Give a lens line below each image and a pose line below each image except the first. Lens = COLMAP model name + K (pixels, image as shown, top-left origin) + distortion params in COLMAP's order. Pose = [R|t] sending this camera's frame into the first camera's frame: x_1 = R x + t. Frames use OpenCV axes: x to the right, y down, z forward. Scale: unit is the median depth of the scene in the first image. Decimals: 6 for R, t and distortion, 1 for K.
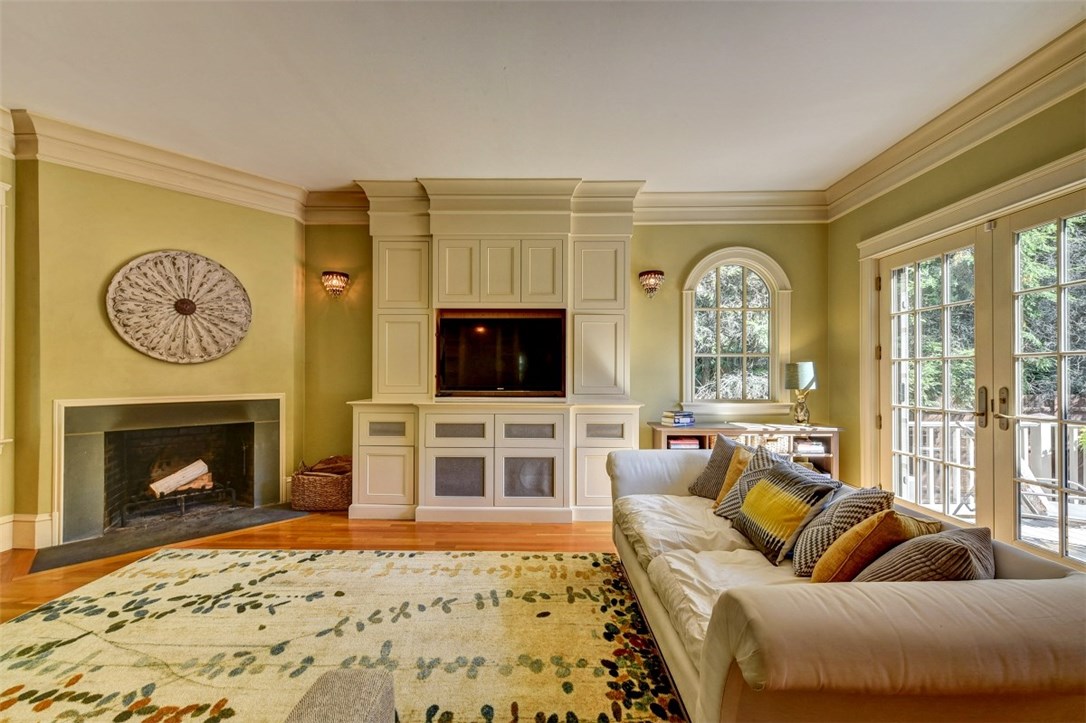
lens RADIAL K [[440.8, 0, 540.0], [0, 440.8, 372.6], [0, 0, 1]] dist [0.001825, -0.000440]
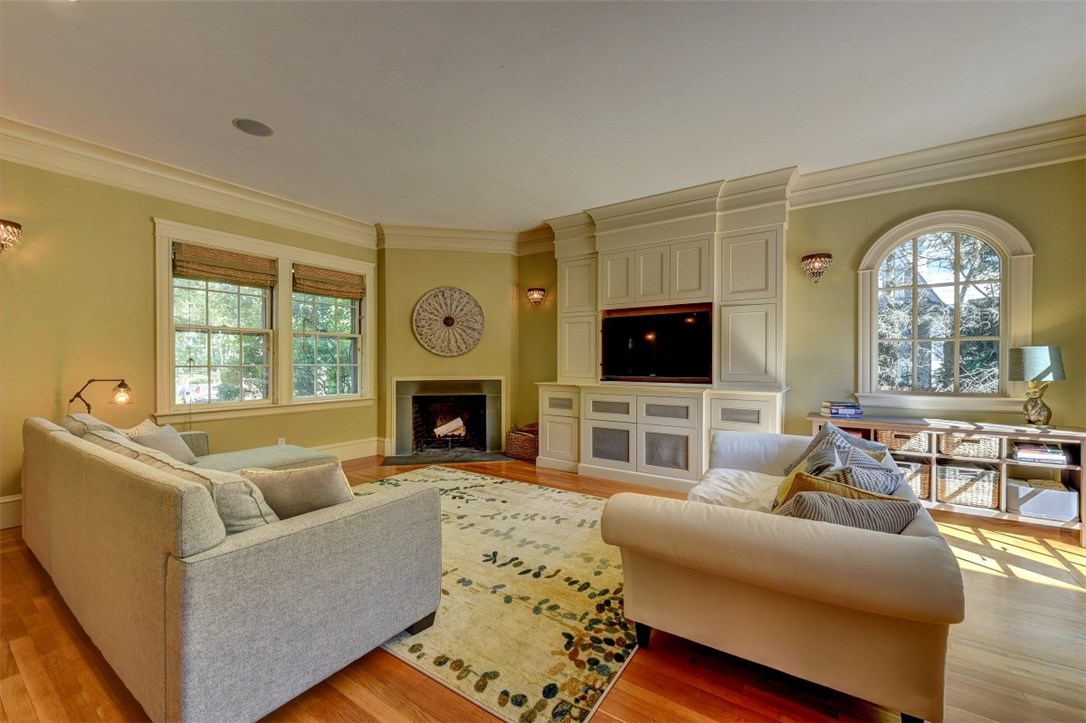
lens RADIAL K [[441.7, 0, 537.8], [0, 441.7, 365.3], [0, 0, 1]] dist [0.004128, -0.000616]
pose [[0.835733, 0.001153, -0.549135, 0.334298], [0.002863, 0.999975, 0.006456, 0.002347], [0.549129, -0.006968, 0.835709, -0.163288]]
